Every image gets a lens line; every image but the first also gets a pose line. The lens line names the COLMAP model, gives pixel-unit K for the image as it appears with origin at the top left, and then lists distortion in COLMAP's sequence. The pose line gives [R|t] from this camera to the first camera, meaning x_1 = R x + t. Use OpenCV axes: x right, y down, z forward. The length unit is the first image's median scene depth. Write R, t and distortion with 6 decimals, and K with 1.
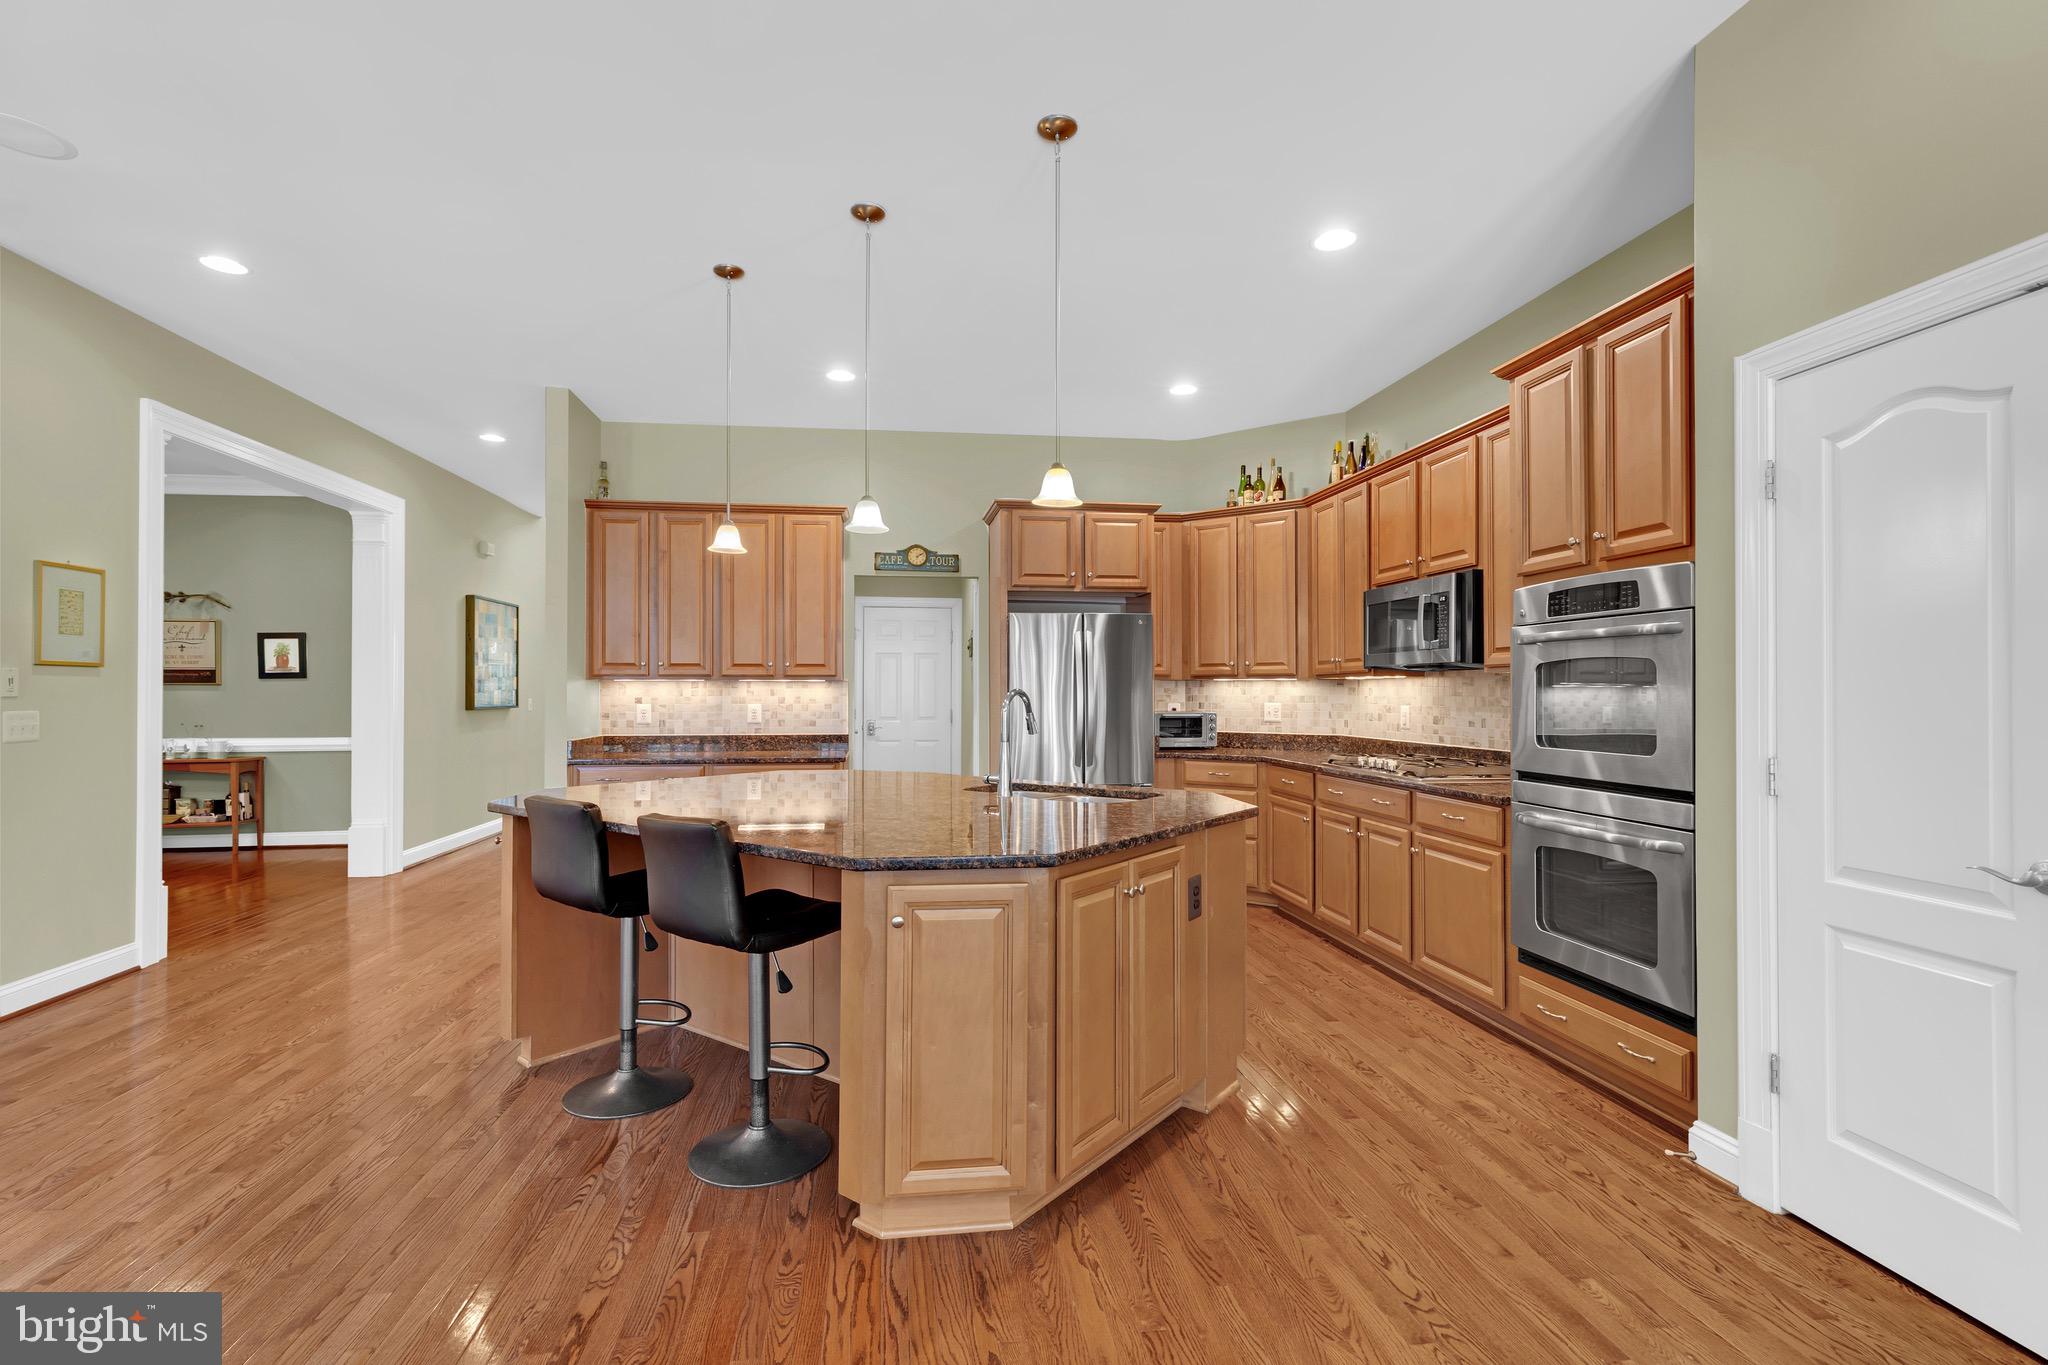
lens RADIAL K [[933.9, 0, 1013.5], [0, 933.9, 688.5], [0, 0, 1]] dist [0.003762, 0.000363]
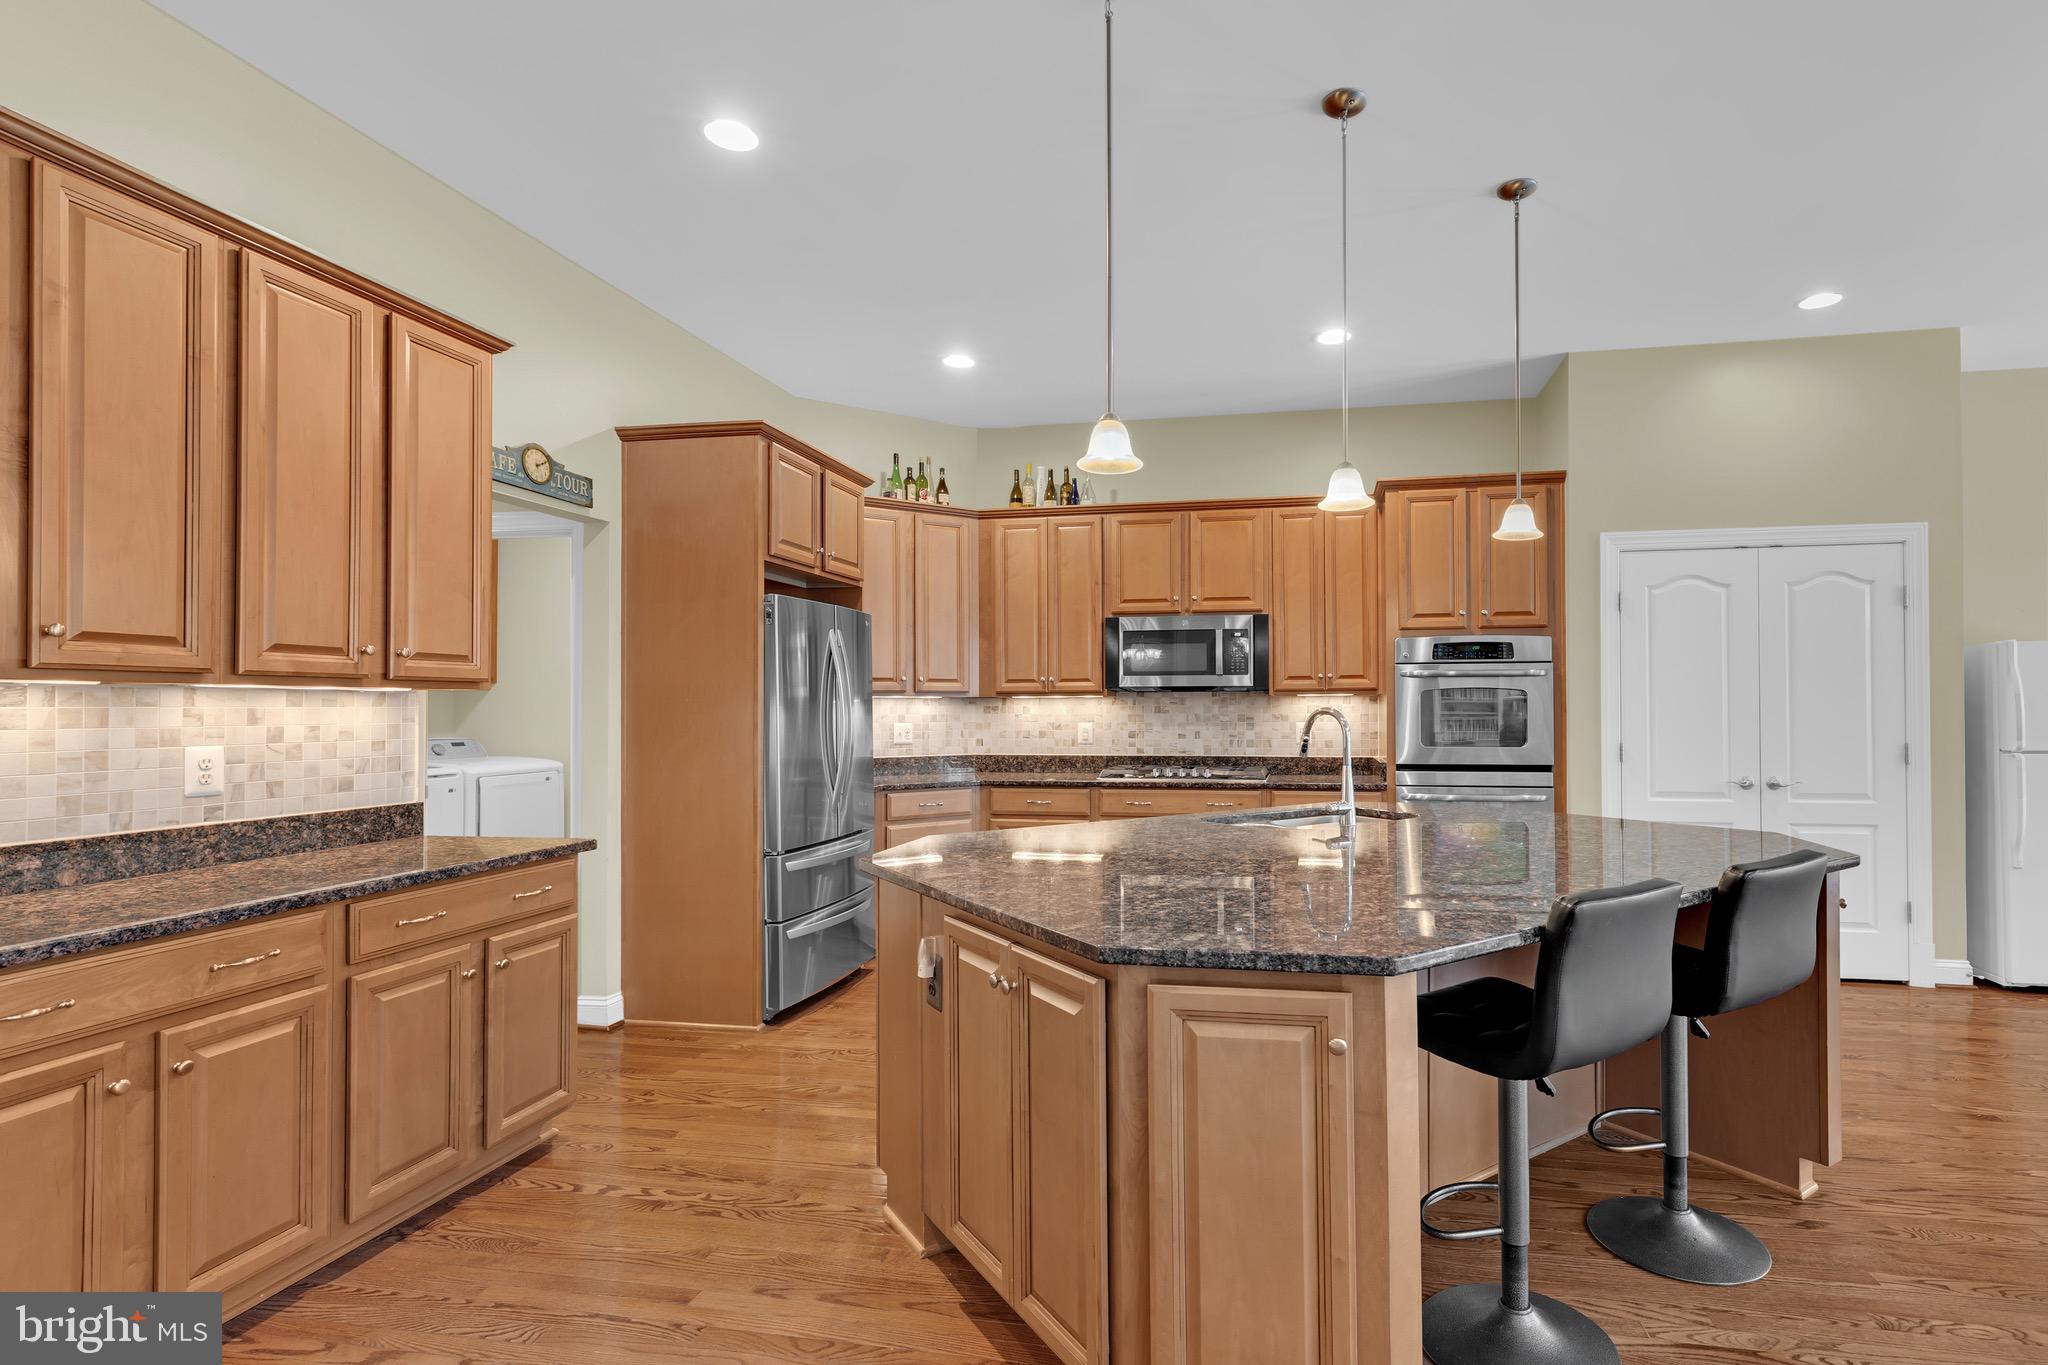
lens RADIAL K [[985.2, 0, 1096.0], [0, 985.2, 696.3], [0, 0, 1]] dist [0.003598, 0.000805]
pose [[0.316092, 0.010451, 0.948671, -0.596127], [-0.000553, 0.999941, -0.010832, -0.000160], [-0.948728, 0.002899, 0.316079, 0.551072]]
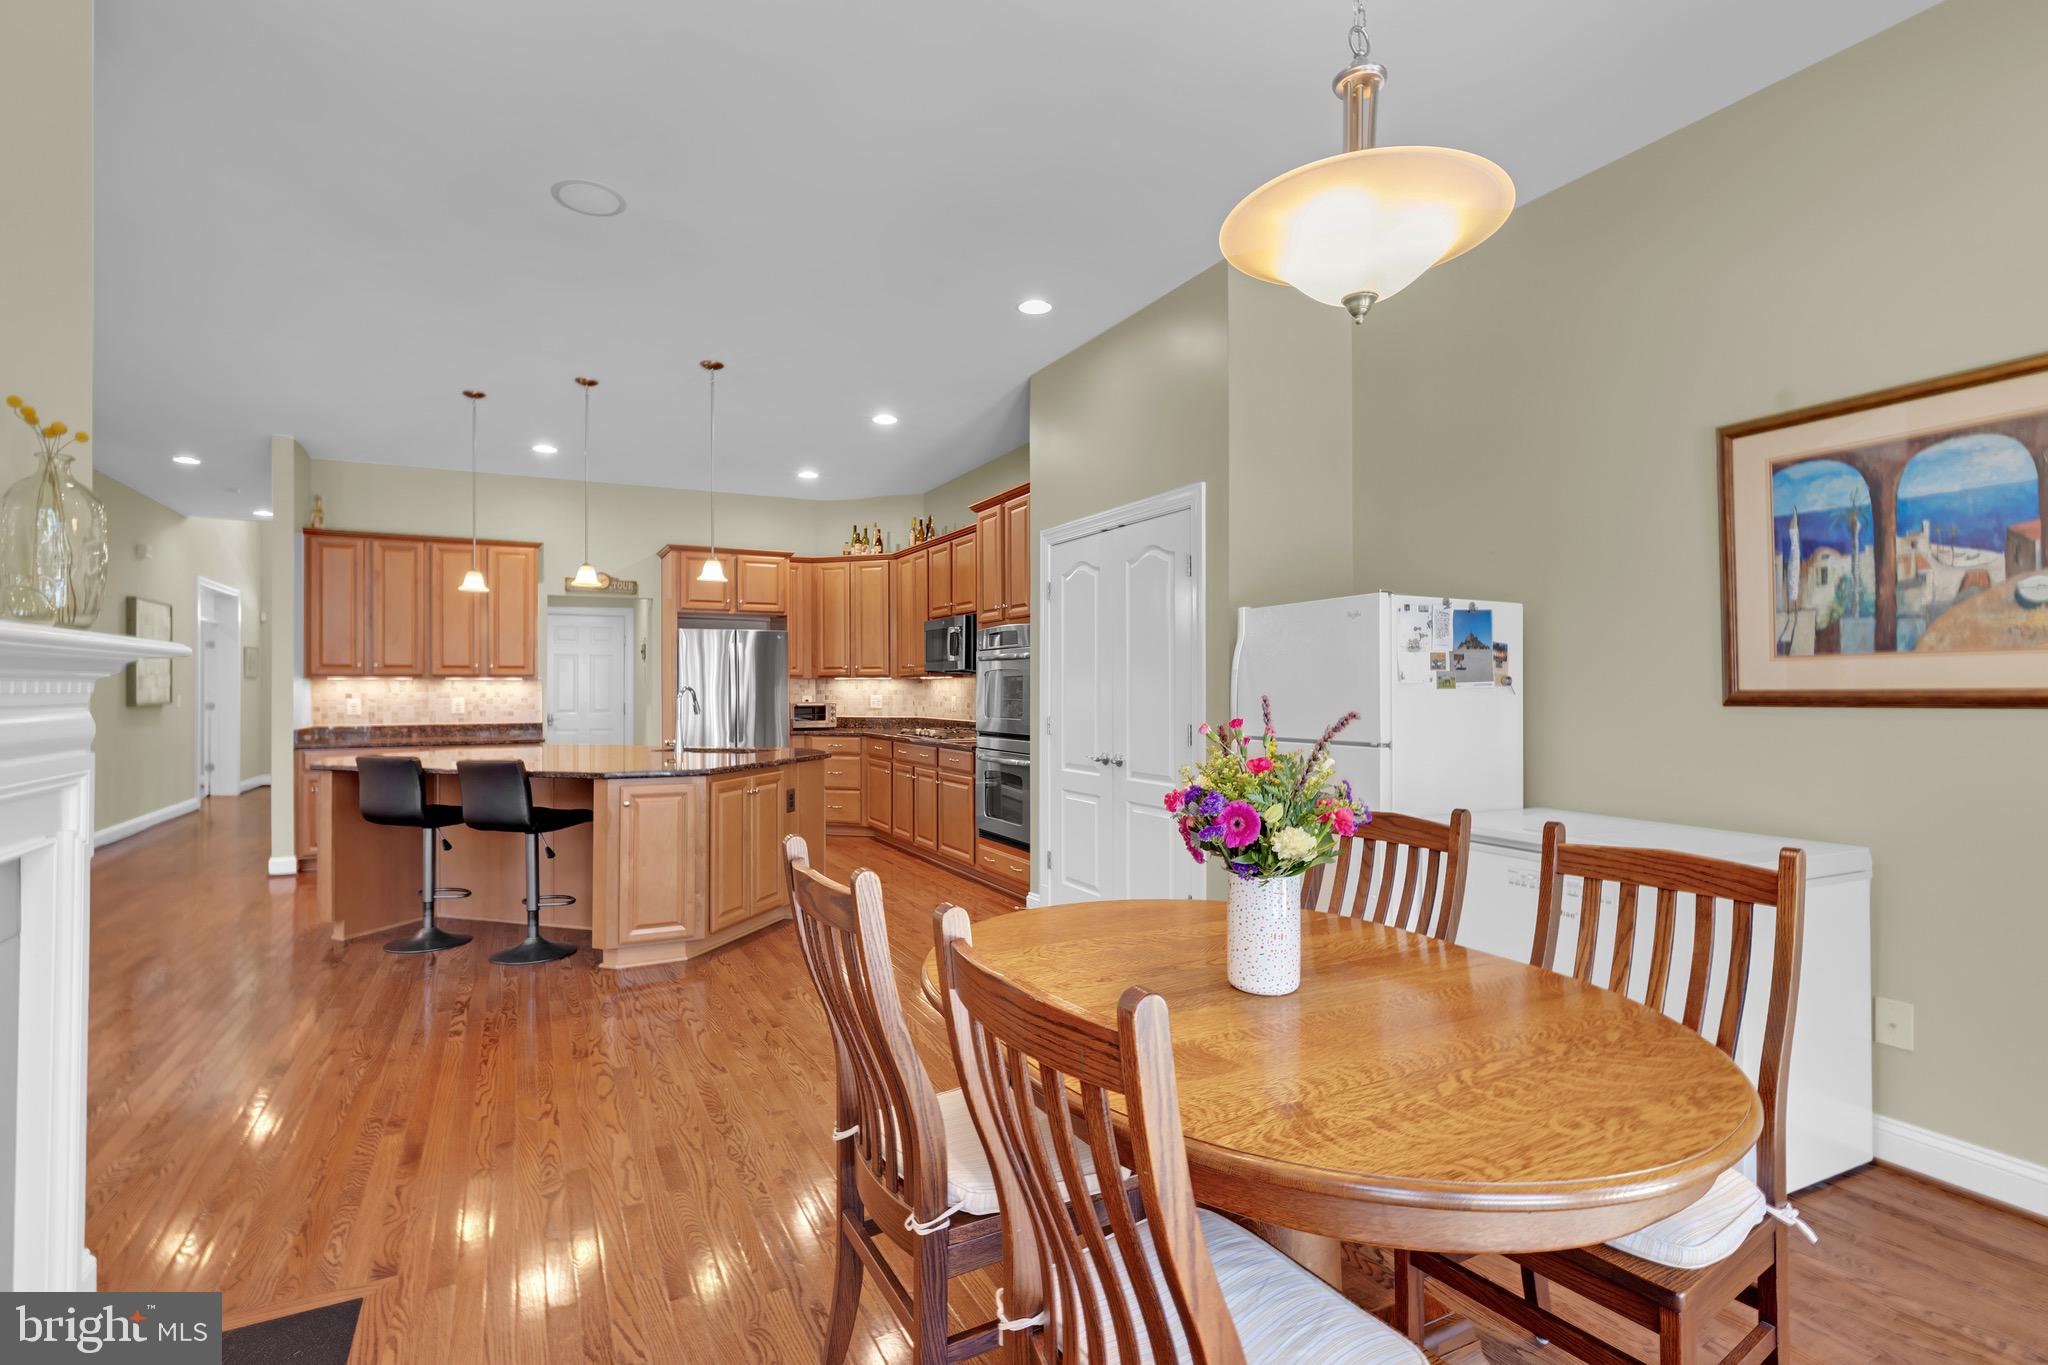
lens RADIAL K [[937.3, 0, 992.0], [0, 937.3, 685.8], [0, 0, 1]] dist [-0.000153, 0.000120]
pose [[0.947486, -0.001447, 0.319793, -0.008813], [0.000819, 0.999997, 0.002098, -0.001671], [-0.319795, -0.001726, 0.947485, -0.411659]]
